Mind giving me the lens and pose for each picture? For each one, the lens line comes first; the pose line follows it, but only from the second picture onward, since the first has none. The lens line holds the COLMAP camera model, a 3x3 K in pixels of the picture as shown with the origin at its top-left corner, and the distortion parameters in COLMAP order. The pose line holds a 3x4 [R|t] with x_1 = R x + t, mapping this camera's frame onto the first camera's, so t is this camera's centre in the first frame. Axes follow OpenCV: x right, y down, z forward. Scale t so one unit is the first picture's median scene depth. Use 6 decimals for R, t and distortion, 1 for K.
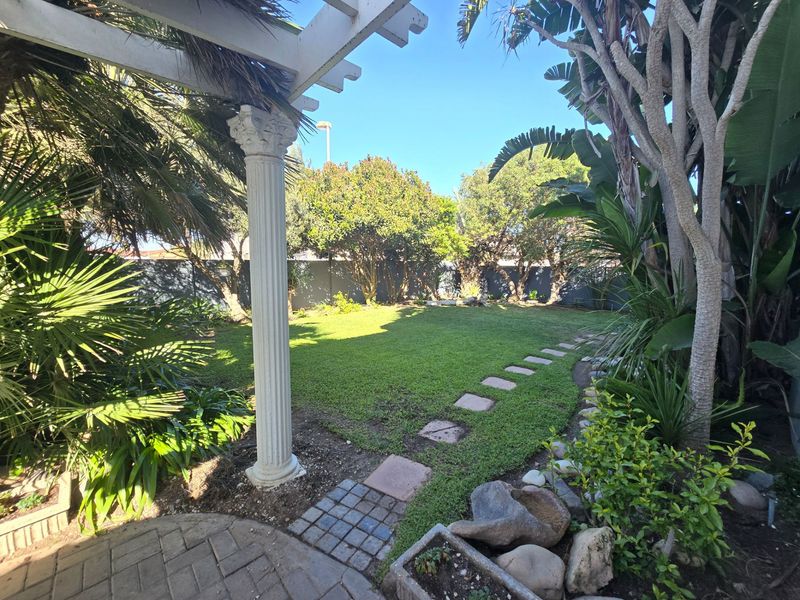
lens RADIAL K [[324.8, 0, 400.0], [0, 324.8, 300.0], [0, 0, 1]] dist [-0.000143, 0.000023]
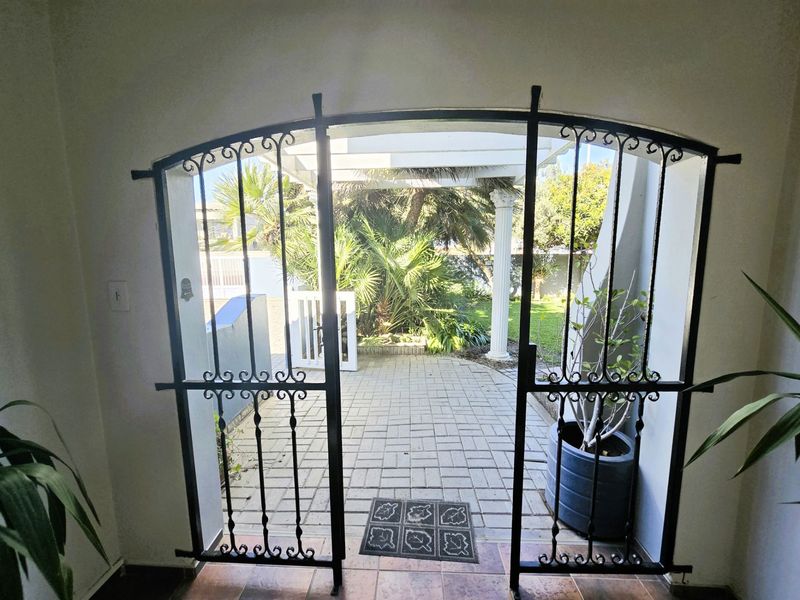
lens RADIAL K [[324.8, 0, 400.0], [0, 324.8, 300.0], [0, 0, 1]] dist [-0.000143, 0.000023]
pose [[0.714671, 0.078712, -0.695017, 0.404267], [-0.065701, 0.996809, 0.045331, 0.076711], [0.696368, 0.013266, 0.717562, -0.645286]]
